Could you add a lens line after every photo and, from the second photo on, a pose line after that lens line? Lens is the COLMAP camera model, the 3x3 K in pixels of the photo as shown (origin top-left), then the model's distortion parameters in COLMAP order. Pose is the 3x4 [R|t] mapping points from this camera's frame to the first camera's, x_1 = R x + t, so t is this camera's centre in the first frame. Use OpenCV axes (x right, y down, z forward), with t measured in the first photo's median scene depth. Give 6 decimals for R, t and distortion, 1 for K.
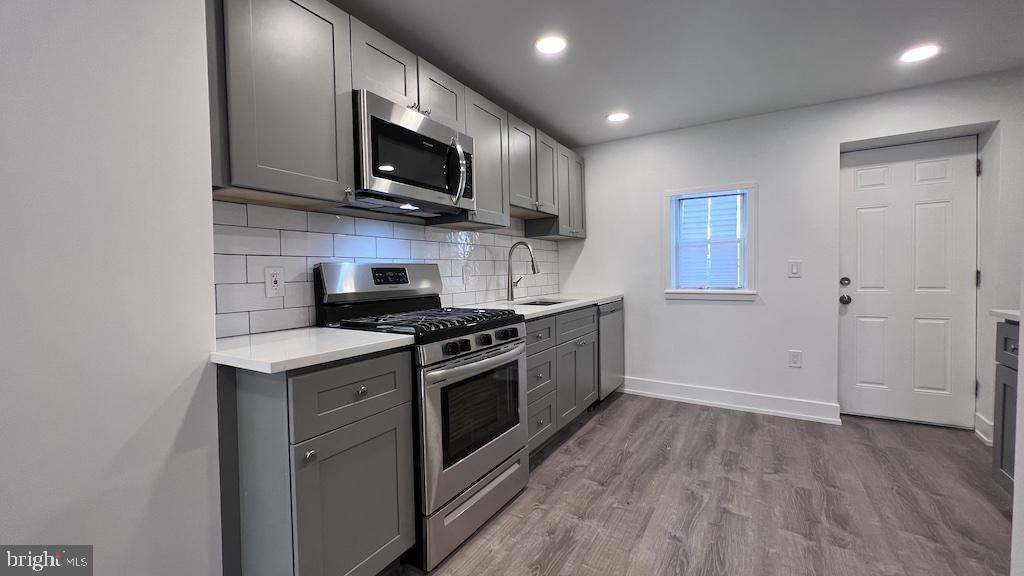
lens RADIAL K [[411.2, 0, 509.8], [0, 411.2, 287.6], [0, 0, 1]] dist [-0.001505, 0.000889]
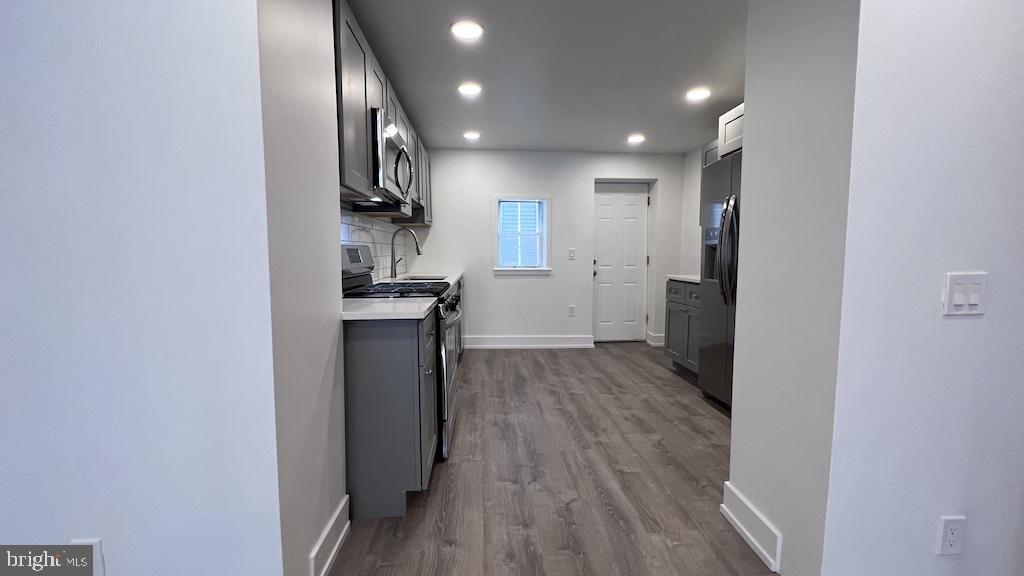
lens RADIAL K [[411.2, 0, 509.0], [0, 411.2, 288.4], [0, 0, 1]] dist [-0.001505, 0.000889]
pose [[0.815539, -0.035300, 0.577624, -0.477658], [0.010286, 0.998864, 0.046520, 0.011581], [-0.578610, -0.031997, 0.814976, -0.173132]]
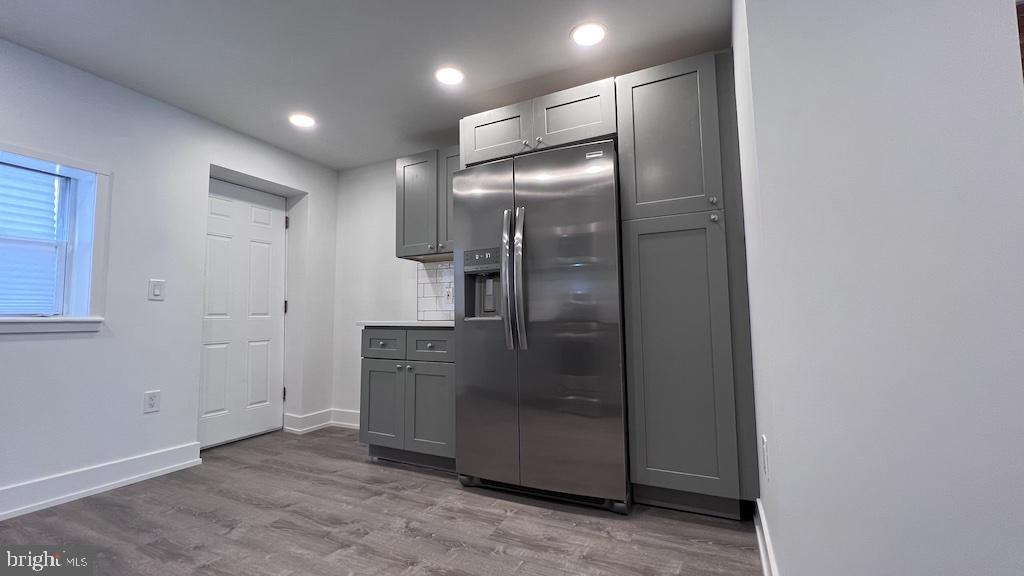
lens RADIAL K [[411.2, 0, 512.0], [0, 411.2, 286.2], [0, 0, 1]] dist [-0.001505, 0.000889]
pose [[-0.100566, 0.089526, 0.990894, -0.219270], [0.043821, 0.995375, -0.085484, 0.055155], [-0.993965, 0.034825, -0.104024, 0.429889]]
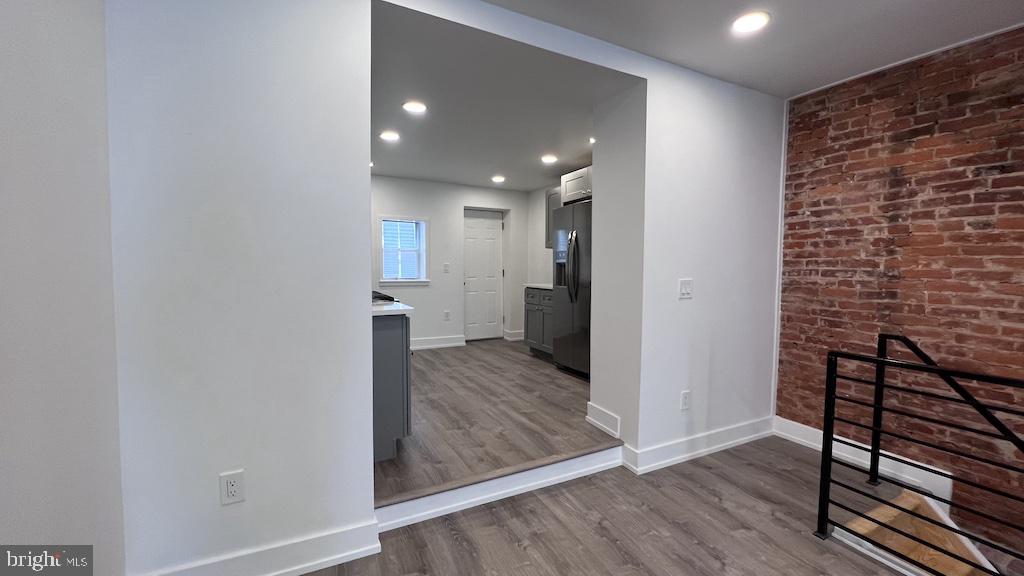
lens RADIAL K [[411.2, 0, 510.4], [0, 411.2, 290.2], [0, 0, 1]] dist [-0.001505, 0.000889]
pose [[0.506331, -0.032432, 0.861729, -0.890054], [0.017794, 0.999473, 0.027162, 0.013098], [-0.862155, 0.001580, 0.506641, -0.234556]]
